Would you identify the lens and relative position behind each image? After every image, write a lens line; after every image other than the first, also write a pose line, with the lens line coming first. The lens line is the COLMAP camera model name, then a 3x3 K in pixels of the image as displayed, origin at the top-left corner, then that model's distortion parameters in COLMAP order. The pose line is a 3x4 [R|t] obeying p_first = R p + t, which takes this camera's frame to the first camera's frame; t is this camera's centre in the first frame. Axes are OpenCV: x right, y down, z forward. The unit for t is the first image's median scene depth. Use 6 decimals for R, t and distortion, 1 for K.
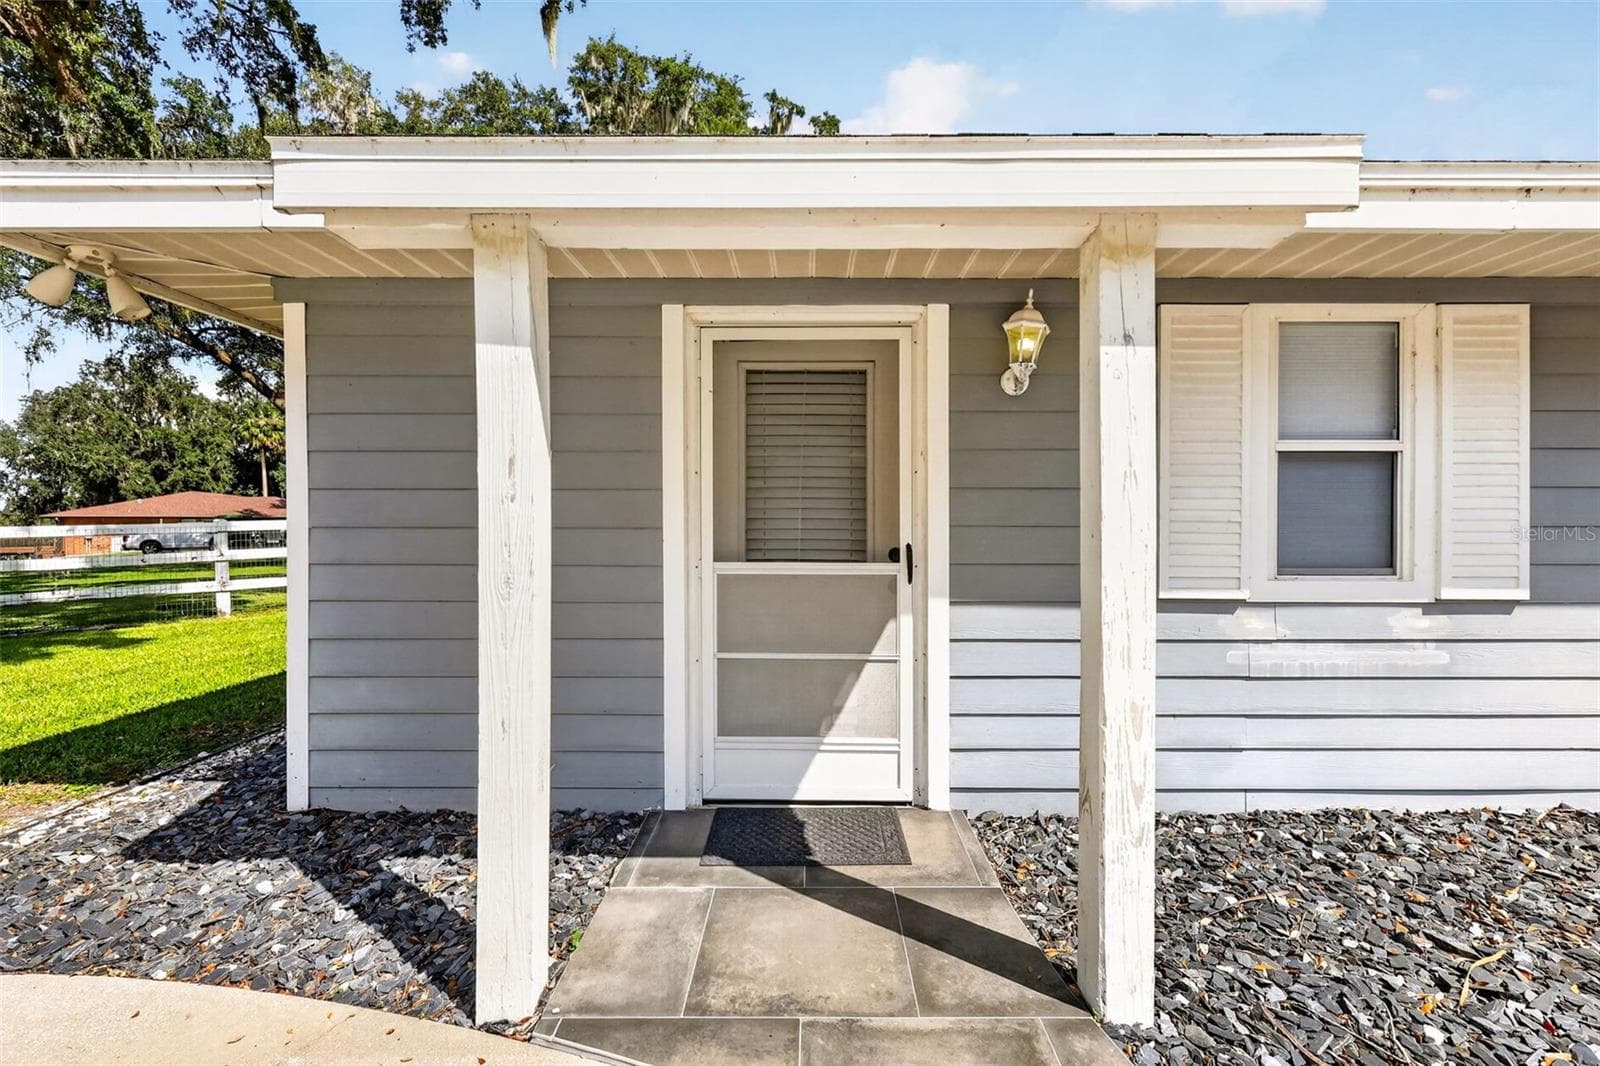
lens RADIAL K [[685.5, 0, 800.0], [0, 685.5, 533.0], [0, 0, 1]] dist [0.002032, 0.000684]
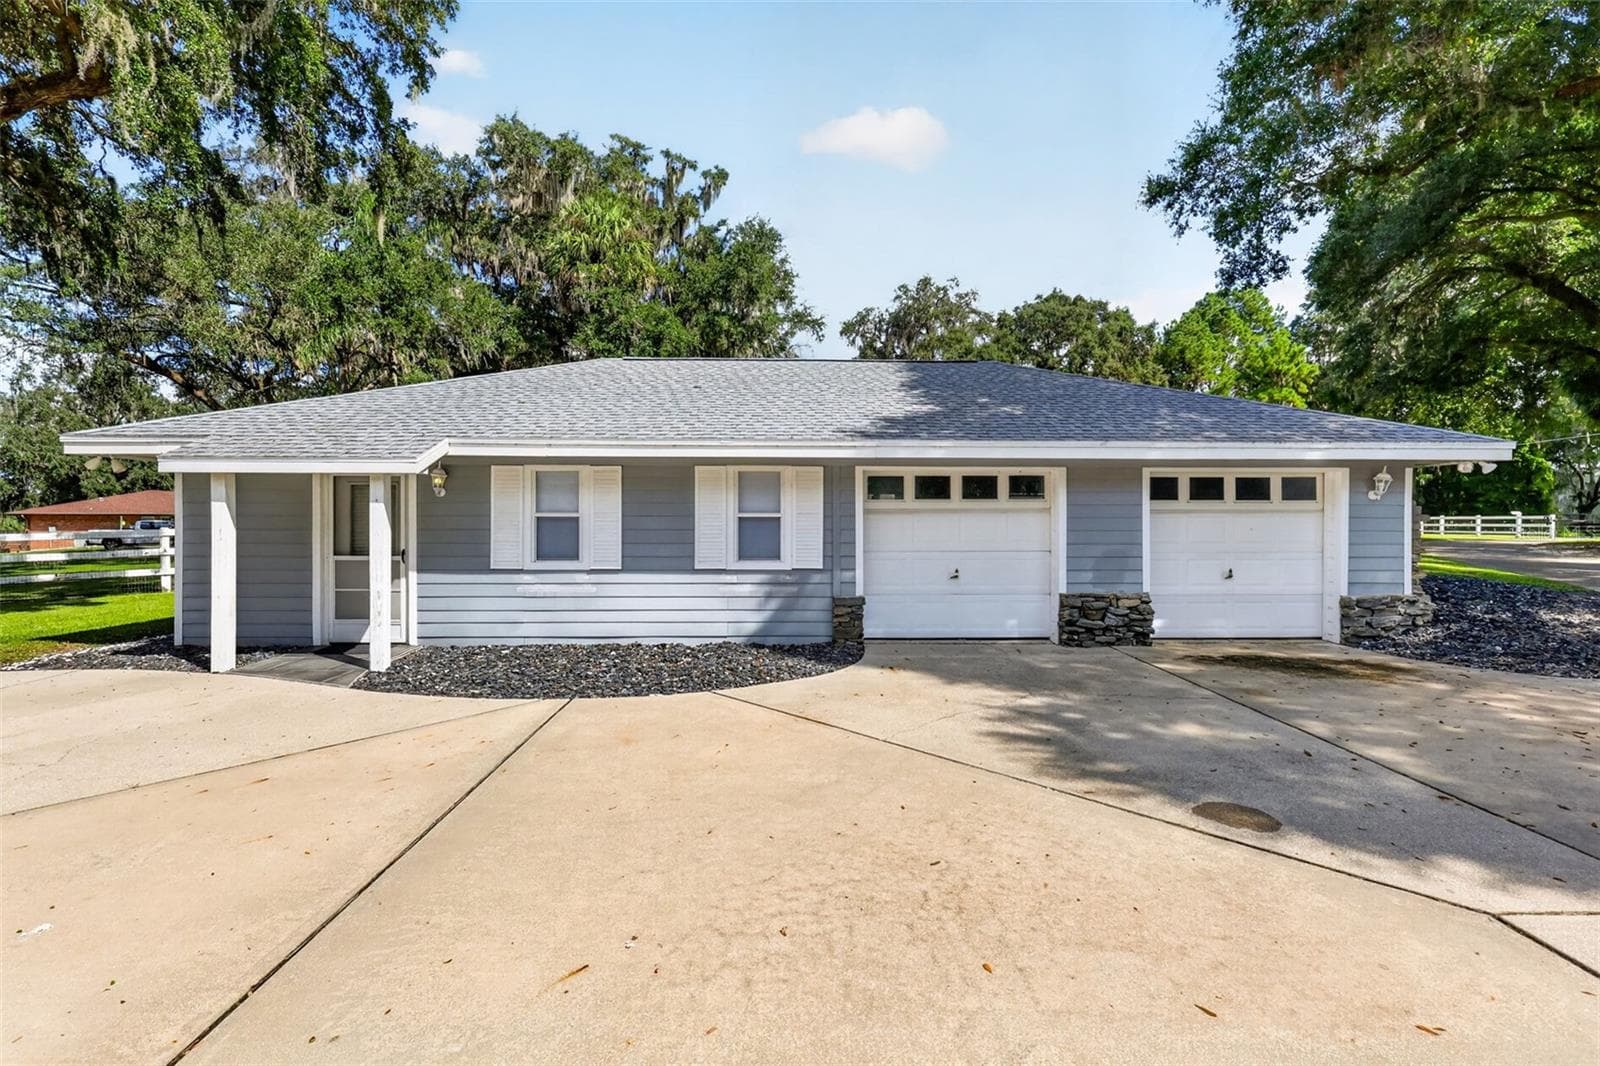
lens RADIAL K [[693.9, 0, 802.8], [0, 693.9, 521.0], [0, 0, 1]] dist [-0.000016, 0.000191]
pose [[0.999605, 0.000998, 0.028081, 0.188839], [-0.000765, 0.999965, -0.008318, -0.008561], [-0.028088, 0.008293, 0.999571, -0.206491]]
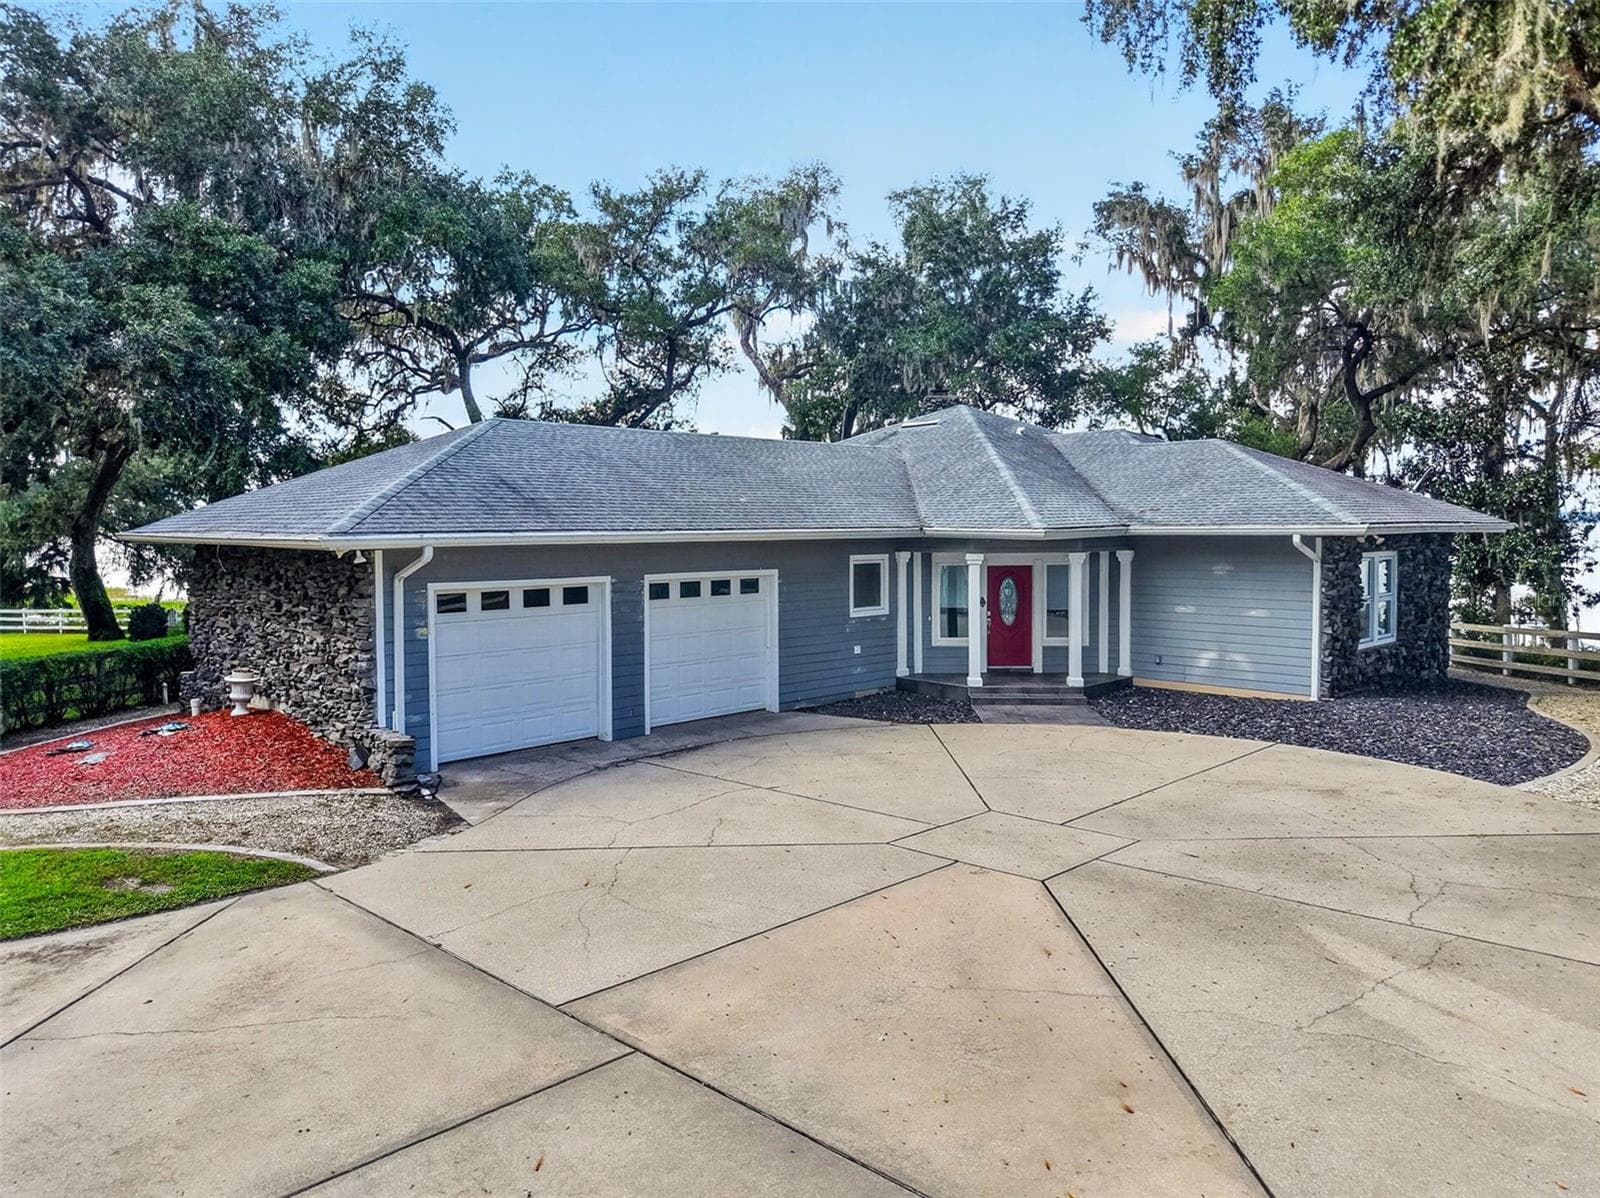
lens RADIAL K [[1077.8, 0, 800.0], [0, 1077.8, 599.0], [0, 0, 1]] dist [-0.004564, -0.004287]
pose [[-0.693557, 0.046521, -0.718898, 0.266603], [-0.005428, 0.997547, 0.069790, -0.067934], [0.720382, 0.052306, -0.691603, 0.058526]]
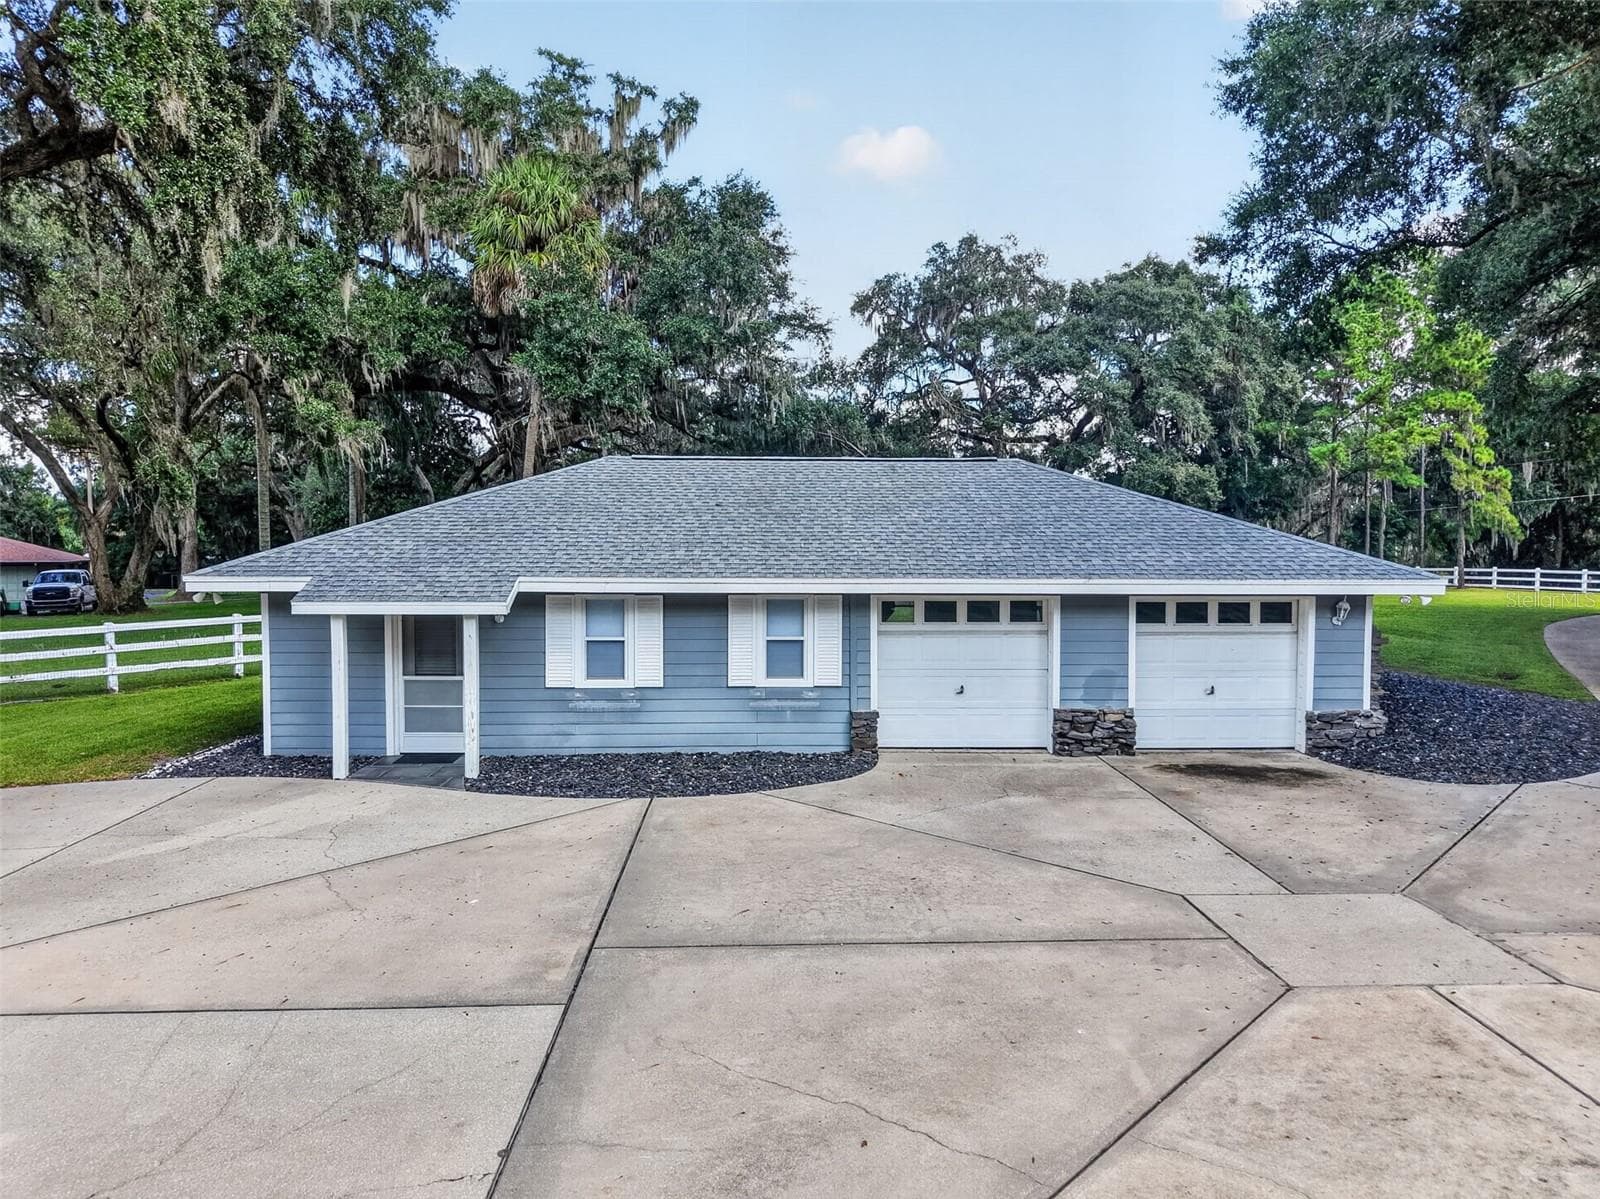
lens RADIAL K [[1067.1, 0, 800.0], [0, 1067.1, 599.5], [0, 0, 1]] dist [0.051554, -0.100145]
pose [[0.999290, 0.000310, 0.037666, 0.165086], [-0.001772, 0.999245, 0.038799, -0.054887], [-0.037626, -0.038838, 0.998537, -0.431829]]
